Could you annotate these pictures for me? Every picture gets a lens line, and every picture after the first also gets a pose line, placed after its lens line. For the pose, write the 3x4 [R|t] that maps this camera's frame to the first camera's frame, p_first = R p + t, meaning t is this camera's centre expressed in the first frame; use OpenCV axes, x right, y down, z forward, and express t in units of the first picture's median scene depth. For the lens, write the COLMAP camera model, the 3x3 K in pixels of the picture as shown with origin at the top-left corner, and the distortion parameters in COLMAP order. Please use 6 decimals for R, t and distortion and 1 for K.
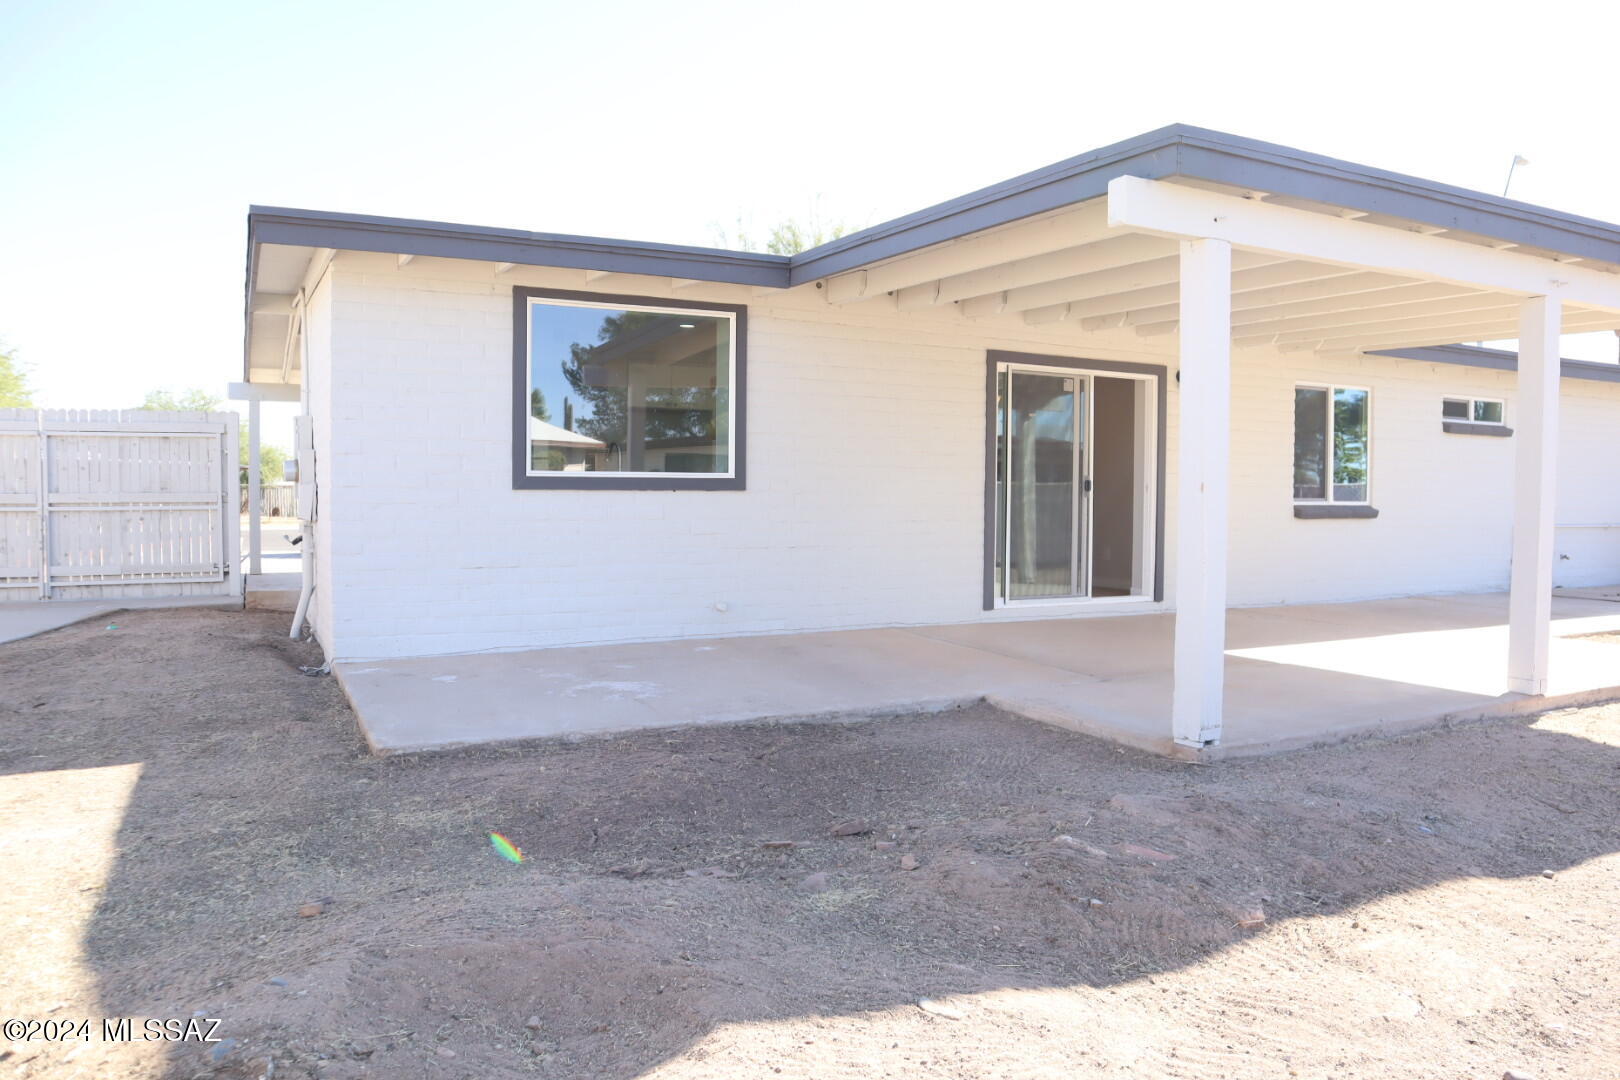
lens RADIAL K [[1180.7, 0, 810.0], [0, 1180.7, 540.0], [0, 0, 1]] dist [-0.066529, 0.003469]
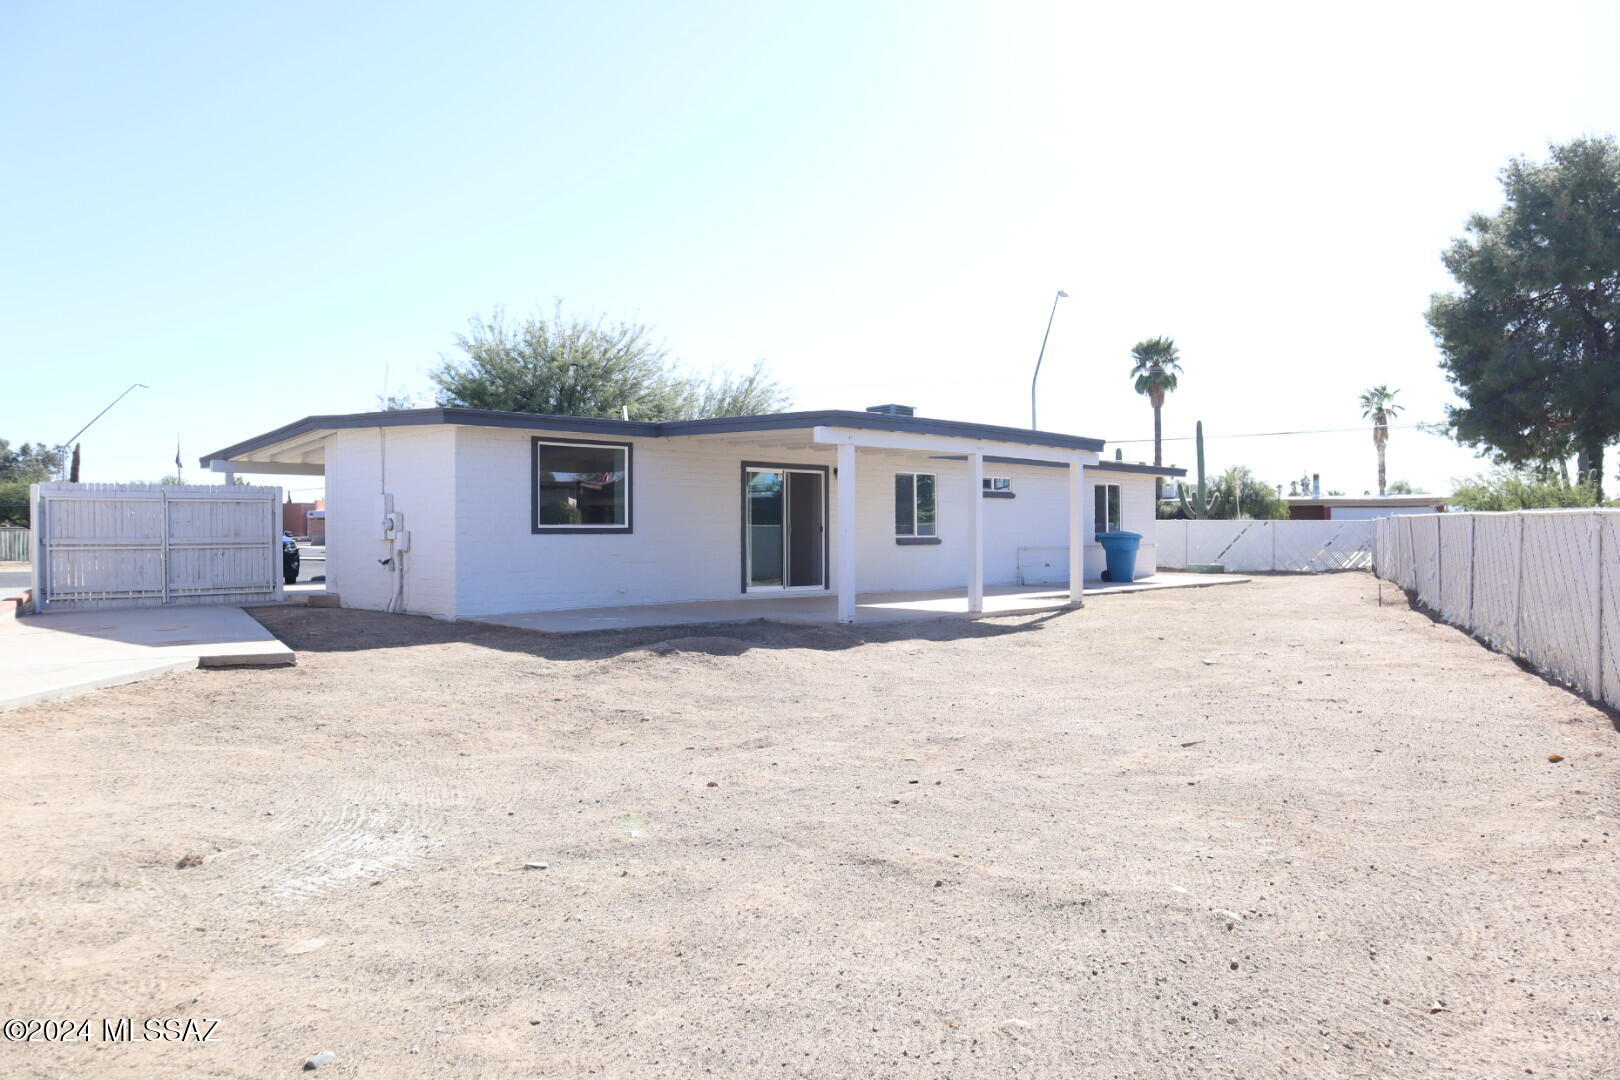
lens RADIAL K [[1128.8, 0, 810.0], [0, 1128.8, 540.0], [0, 0, 1]] dist [-0.053011, 0.002501]
pose [[0.959087, -0.010781, 0.282905, -0.272286], [0.019623, 0.999403, -0.028439, 0.026677], [-0.282429, 0.032827, 0.958726, -0.828693]]
